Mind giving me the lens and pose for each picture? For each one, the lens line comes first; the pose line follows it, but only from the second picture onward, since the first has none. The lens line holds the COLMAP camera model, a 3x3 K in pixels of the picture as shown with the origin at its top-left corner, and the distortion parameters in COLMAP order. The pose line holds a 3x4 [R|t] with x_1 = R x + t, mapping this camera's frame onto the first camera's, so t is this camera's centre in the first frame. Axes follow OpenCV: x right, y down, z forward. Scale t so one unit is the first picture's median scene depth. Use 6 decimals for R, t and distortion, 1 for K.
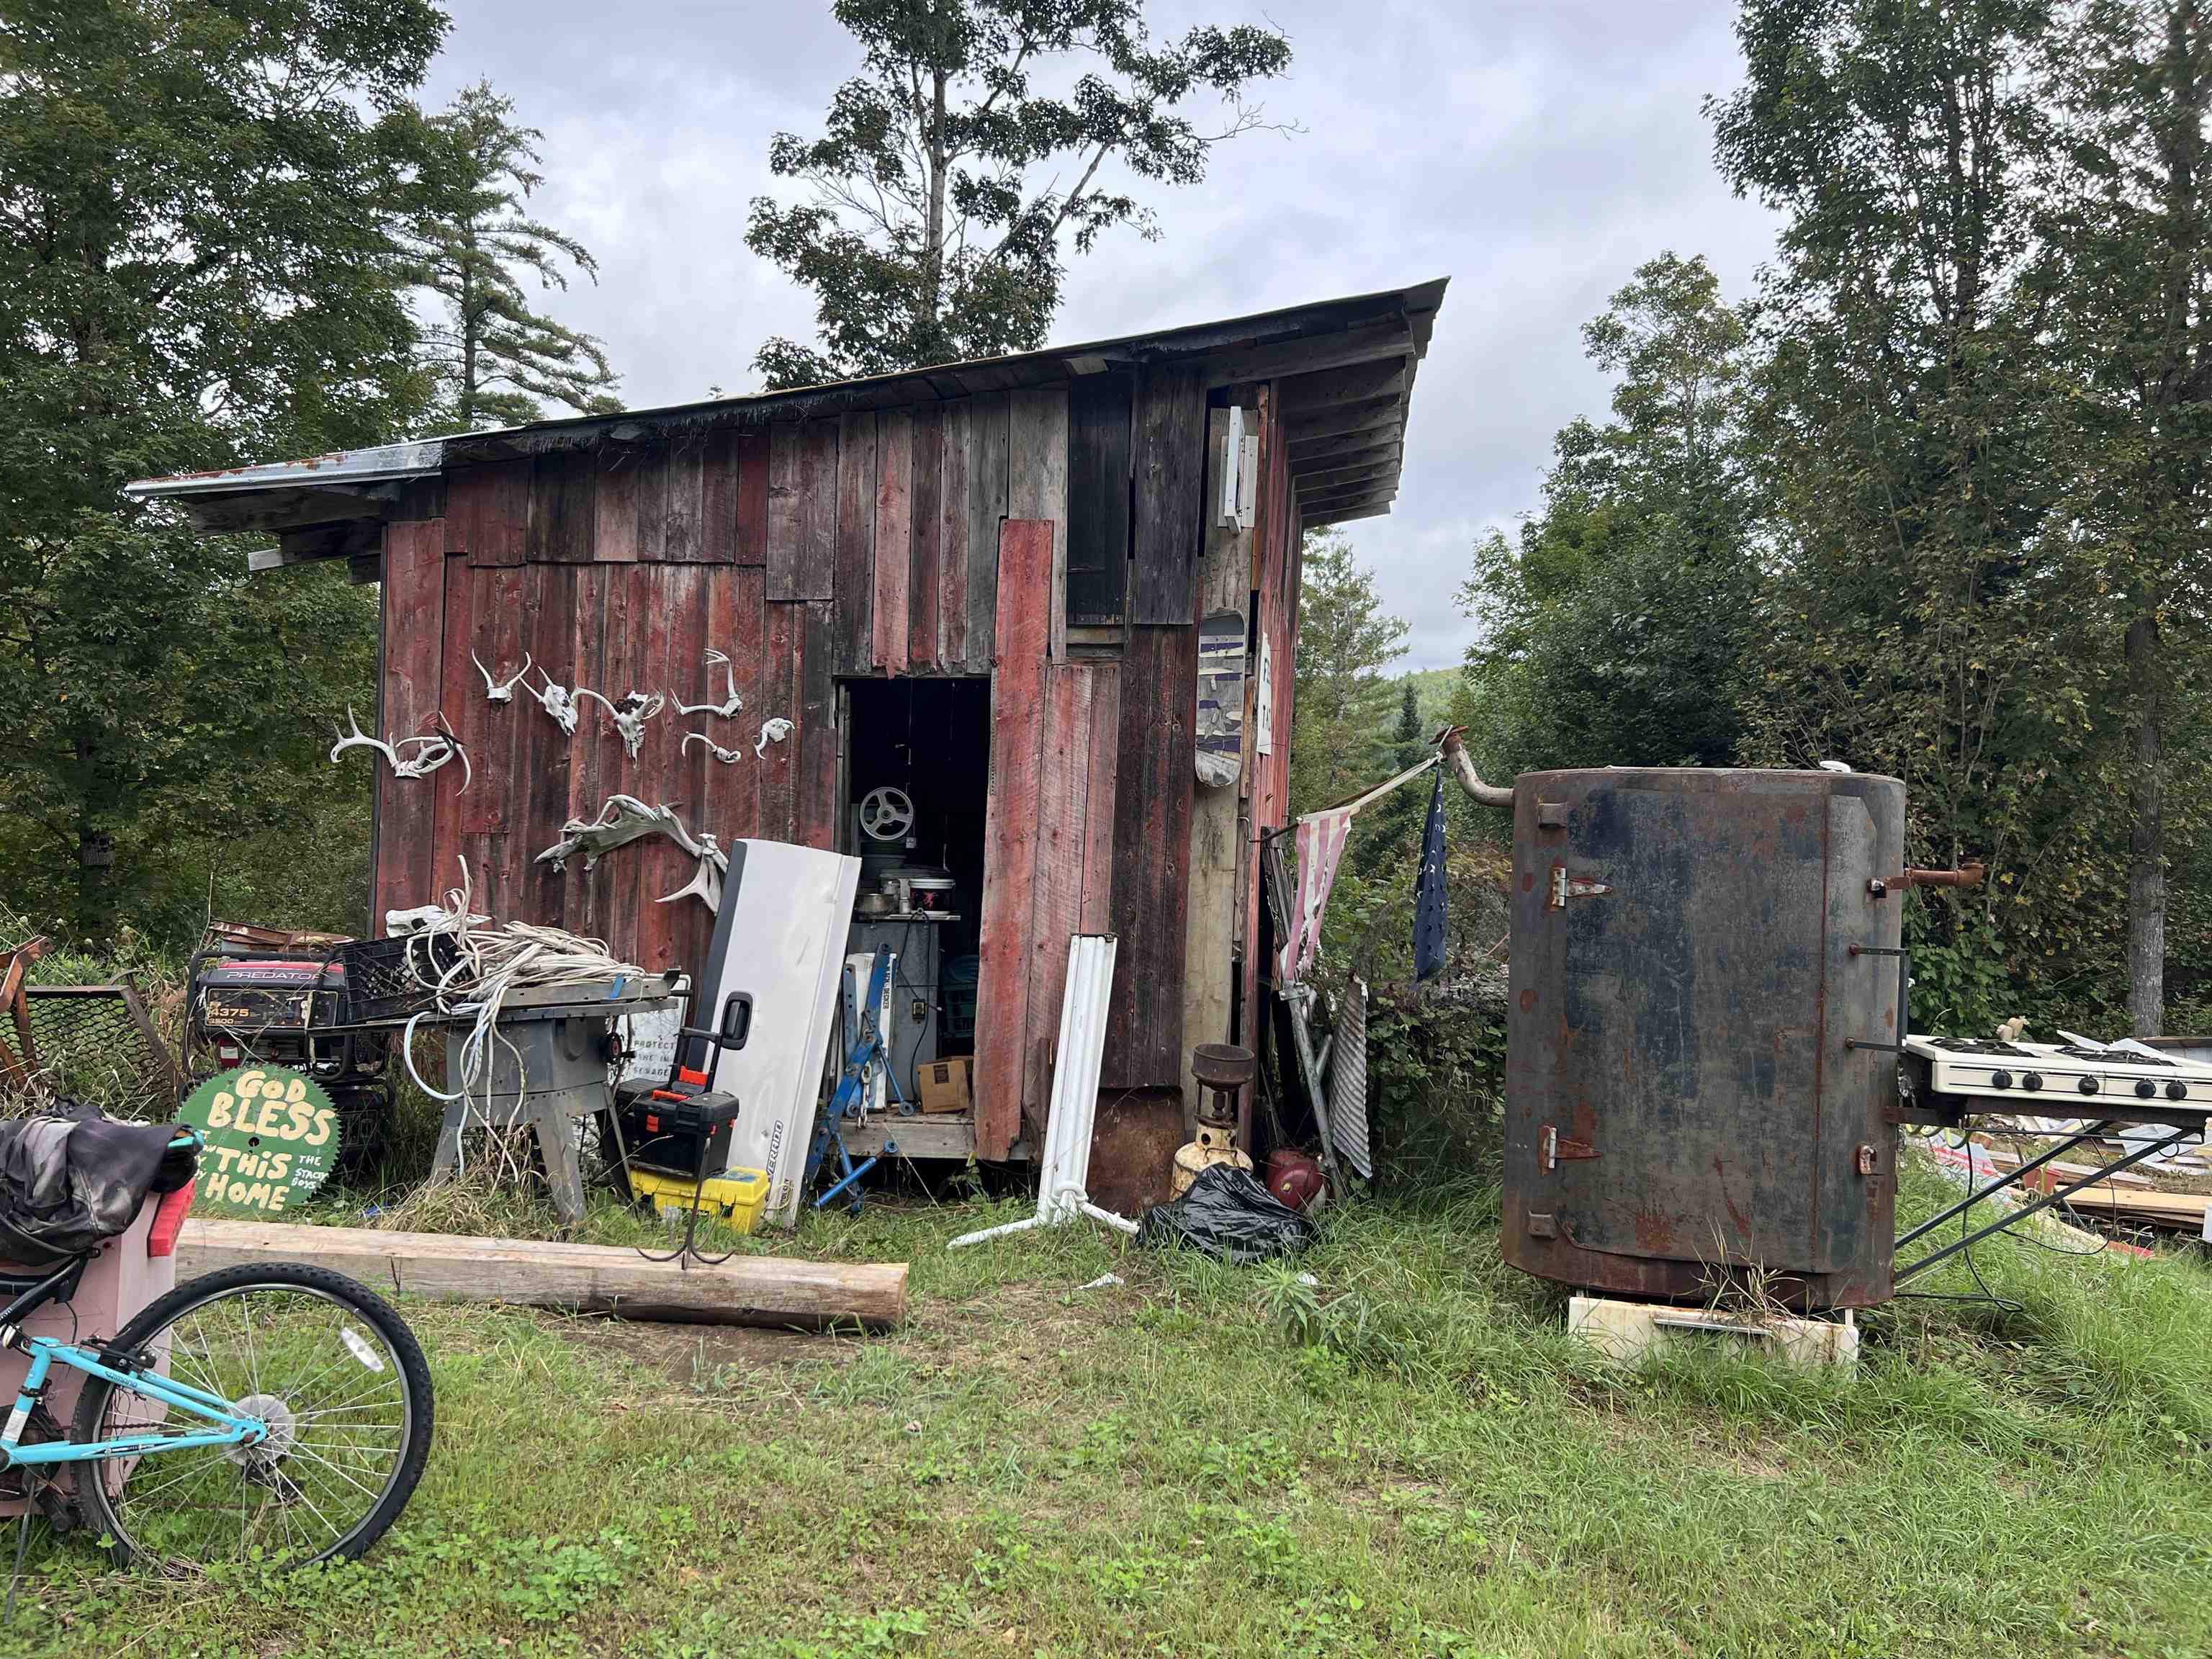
lens RADIAL K [[1790.0, 0, 1106.0], [0, 1790.0, 829.5], [0, 0, 1]] dist [0.070180, -0.080520]
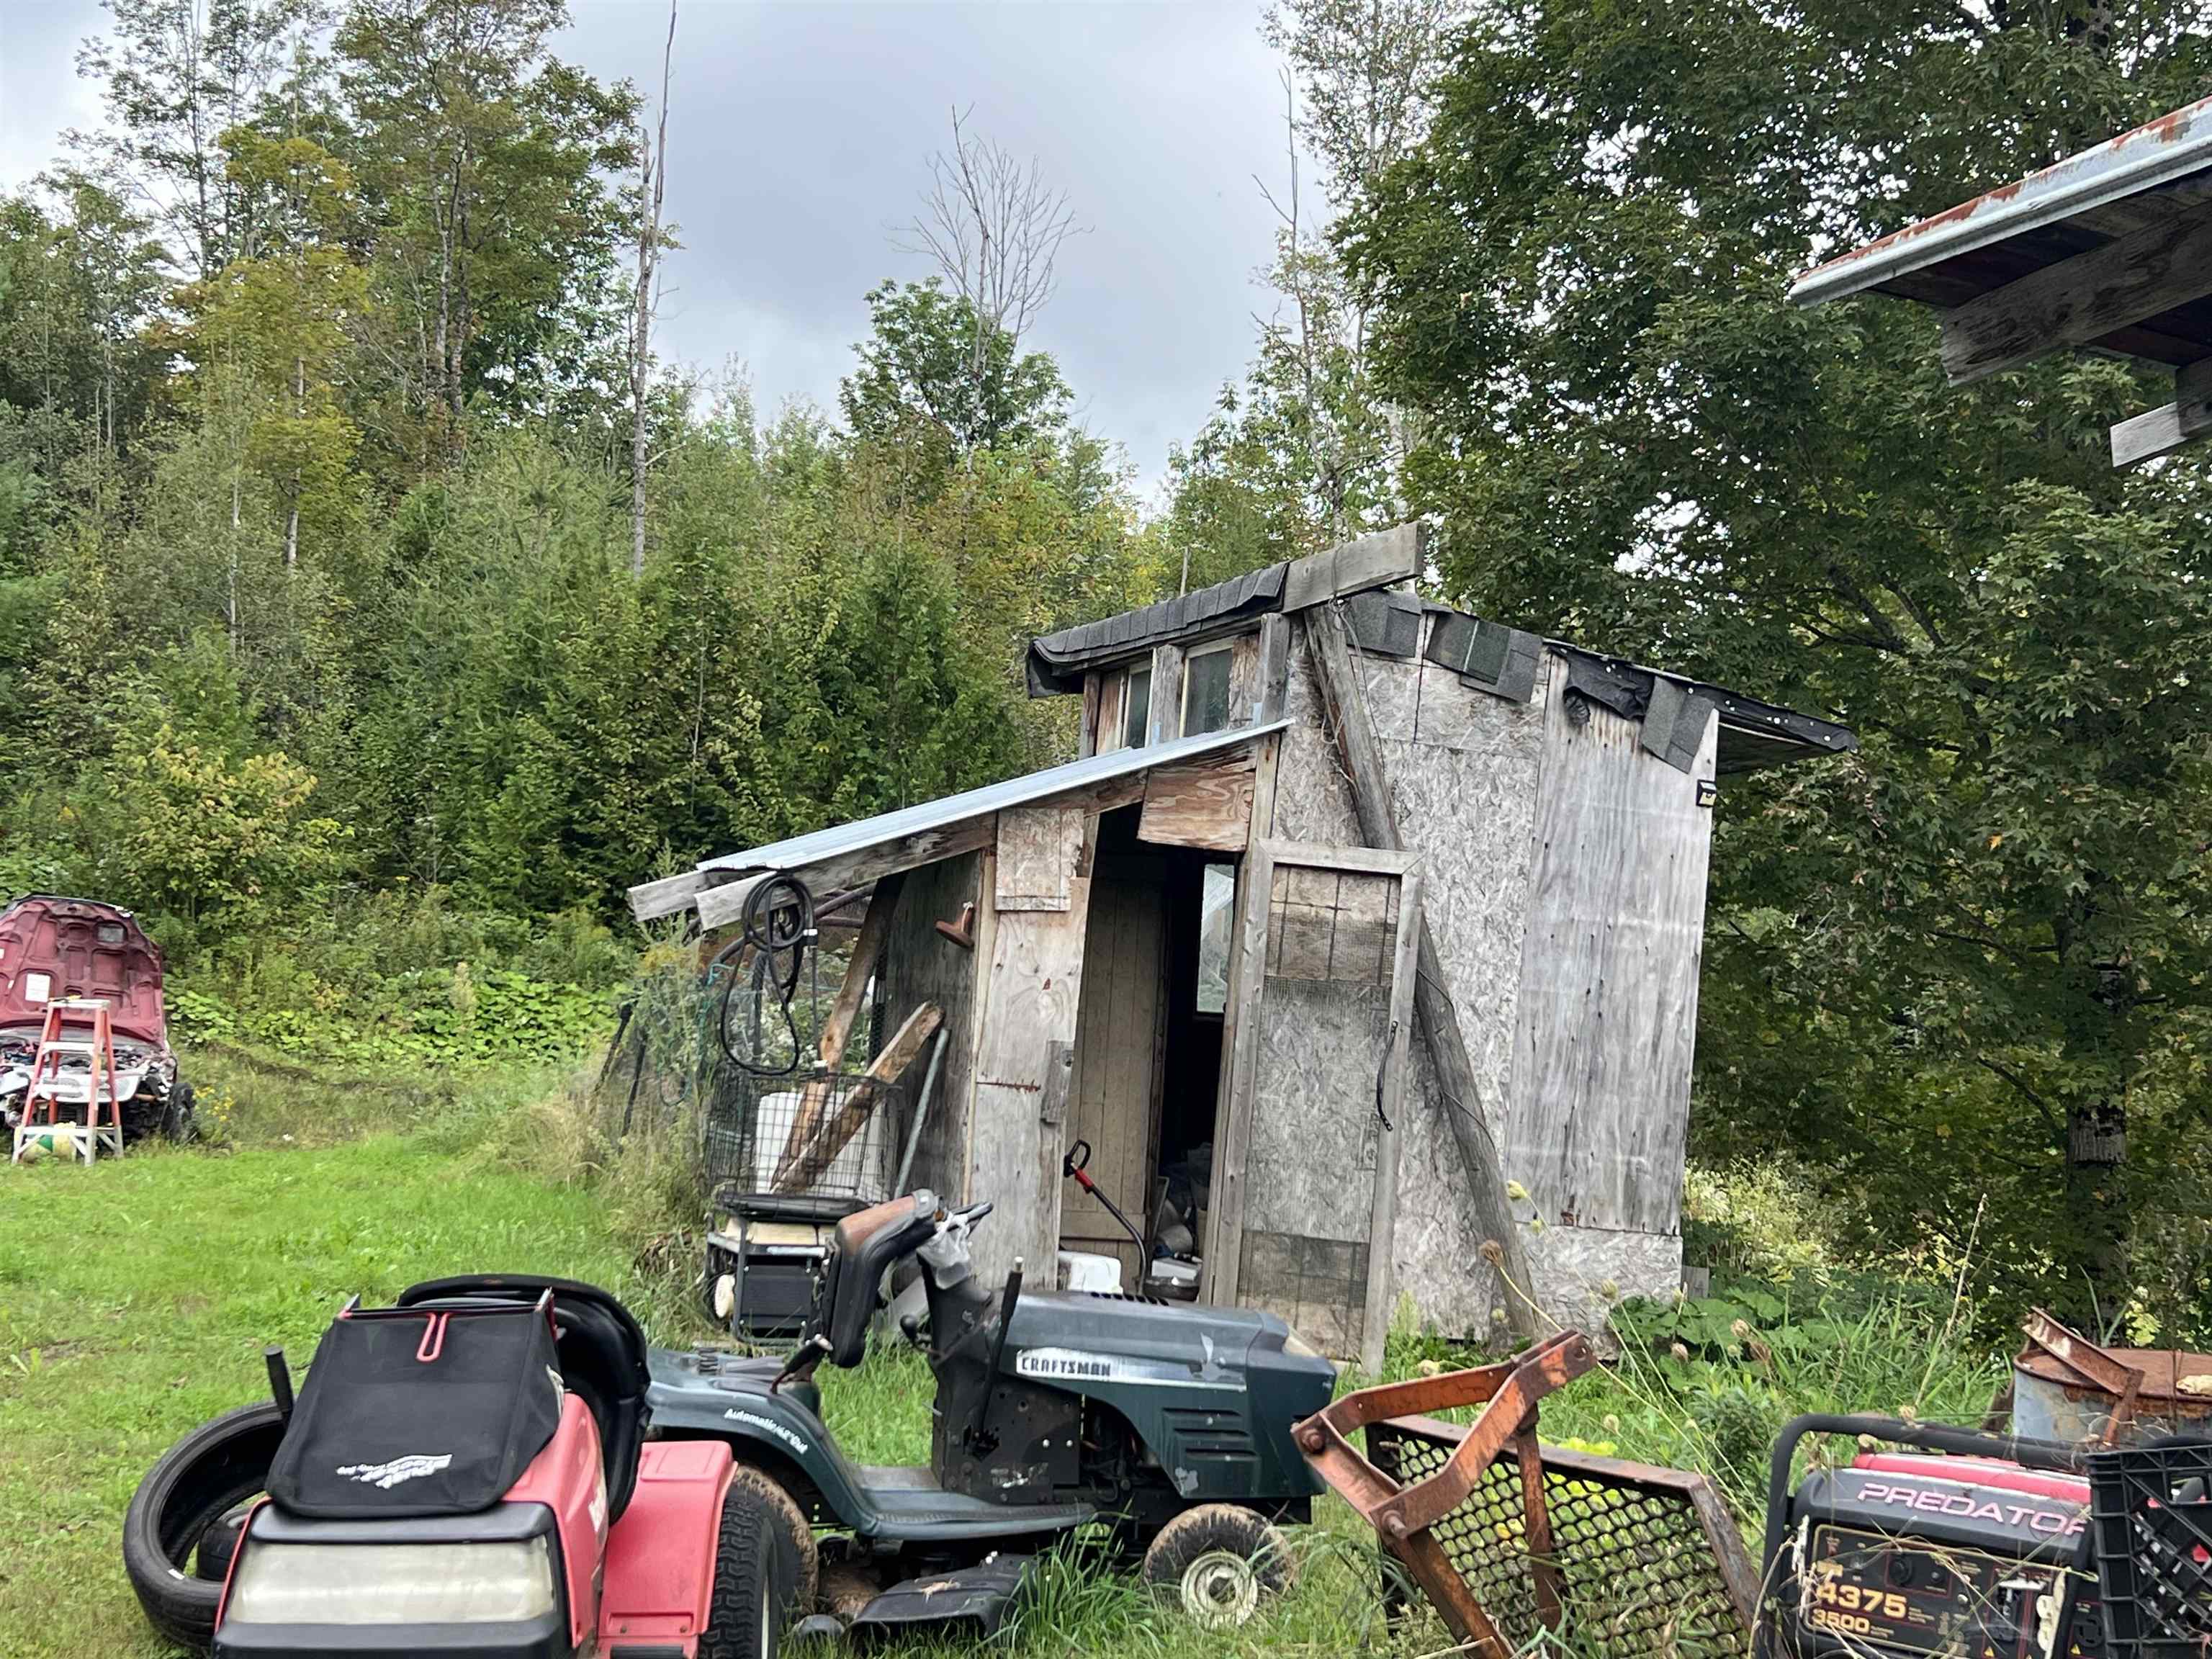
lens RADIAL K [[3041.1, 0, 1106.0], [0, 3041.1, 829.5], [0, 0, 1]] dist [0.001268, -0.014465]
pose [[0.632100, -0.050695, -0.773226, -0.107059], [-0.018914, 0.996551, -0.080800, 0.001239], [0.774656, 0.065699, 0.628961, 0.496962]]
